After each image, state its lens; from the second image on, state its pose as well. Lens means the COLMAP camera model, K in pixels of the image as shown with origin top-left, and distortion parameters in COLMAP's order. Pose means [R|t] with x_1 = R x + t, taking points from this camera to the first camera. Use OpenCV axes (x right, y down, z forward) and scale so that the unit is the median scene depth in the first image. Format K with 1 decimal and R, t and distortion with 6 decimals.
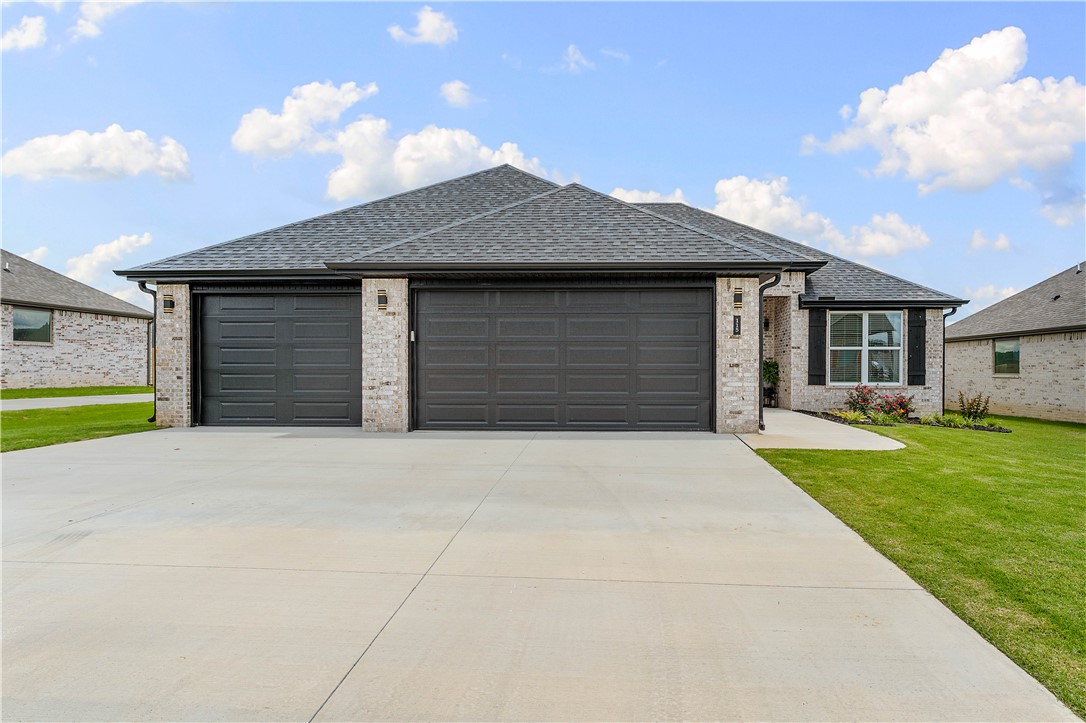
lens RADIAL K [[598.9, 0, 602.3], [0, 598.9, 371.5], [0, 0, 1]] dist [-0.000305, -0.000260]
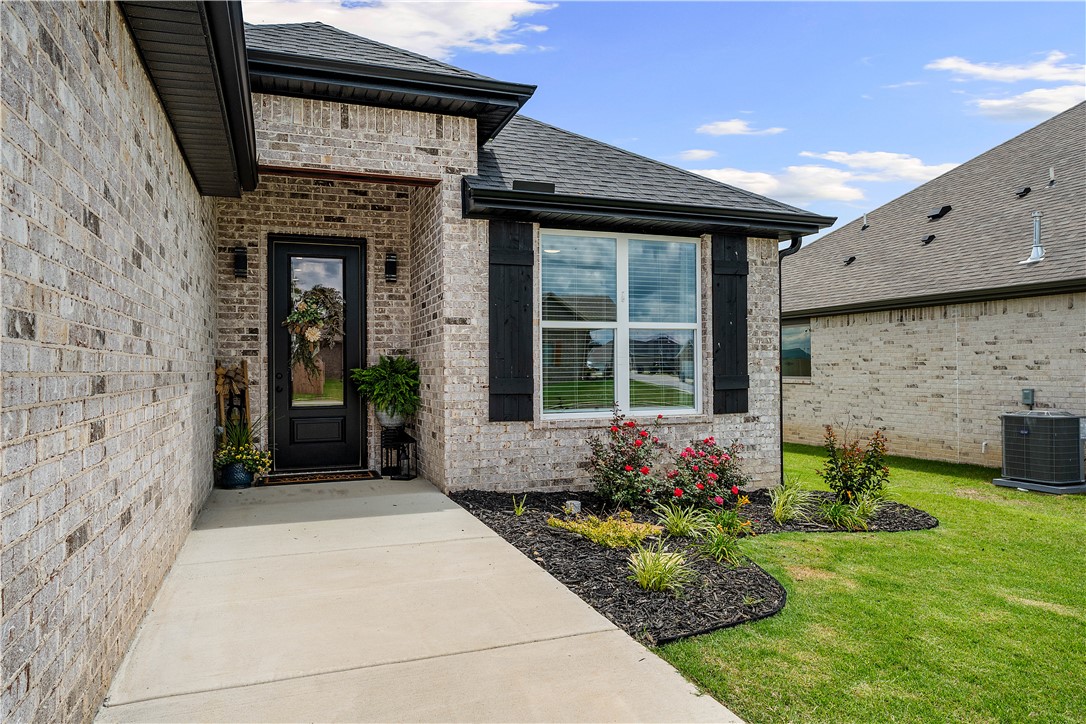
lens RADIAL K [[711.9, 0, 543.0], [0, 711.9, 362.0], [0, 0, 1]] dist [0.000569, 0.000234]
pose [[0.922820, -0.006114, 0.385184, 0.206682], [0.011324, 0.999872, -0.011259, -0.009365], [-0.385066, 0.014752, 0.922771, 0.584496]]
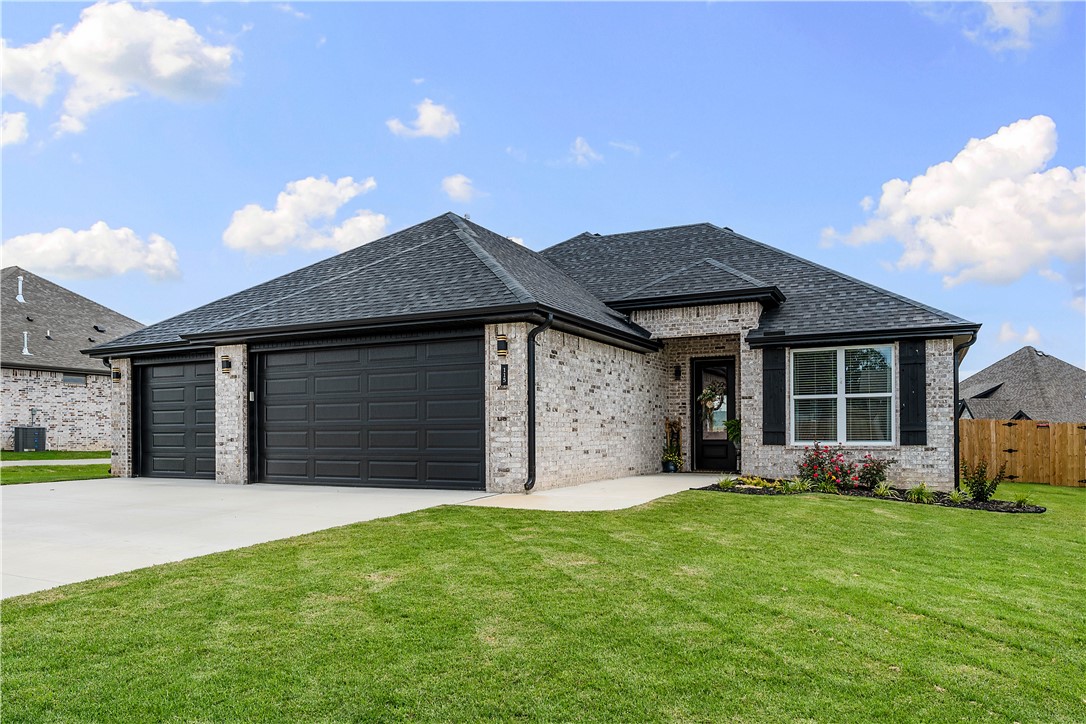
lens RADIAL K [[744.9, 0, 541.3], [0, 744.9, 429.5], [0, 0, 1]] dist [-0.000031, 0.001245]
pose [[0.909205, -0.008526, -0.416261, 0.491579], [0.003959, 0.999922, -0.011834, 0.013012], [0.416329, 0.009112, 0.909168, -0.007894]]
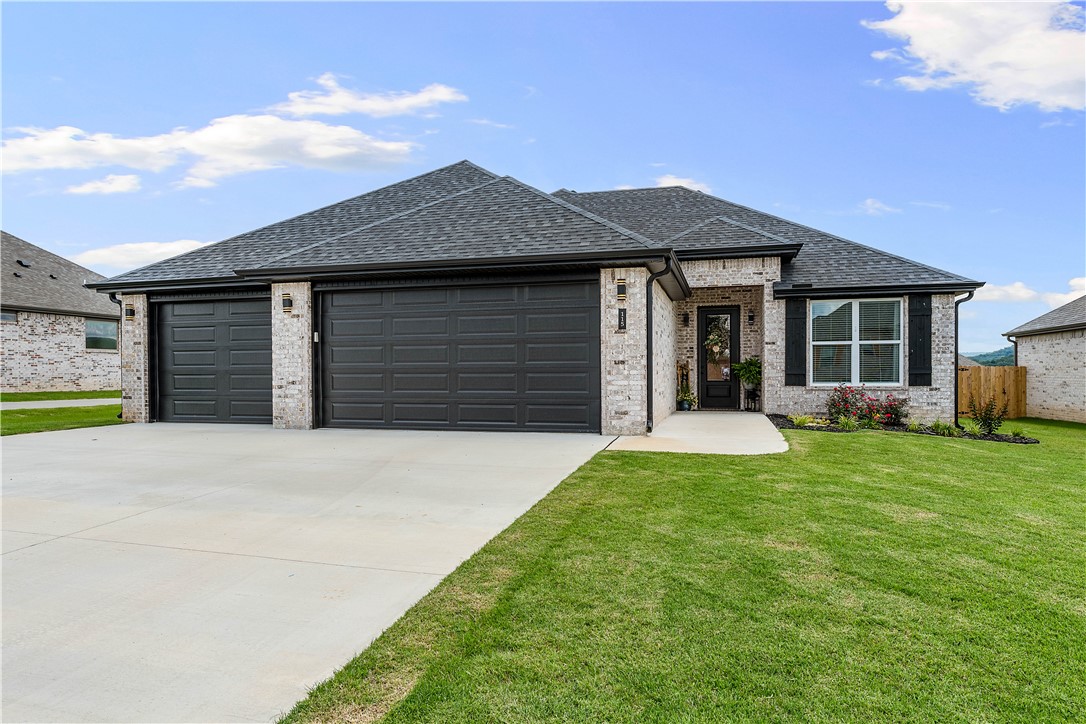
lens RADIAL K [[652.1, 0, 546.0], [0, 652.1, 377.5], [0, 0, 1]] dist [0.000156, -0.000617]
pose [[0.974056, -0.003902, -0.226274, 0.221640], [0.004604, 0.999986, 0.002572, 0.006712], [0.226261, -0.003547, 0.974060, -0.007697]]
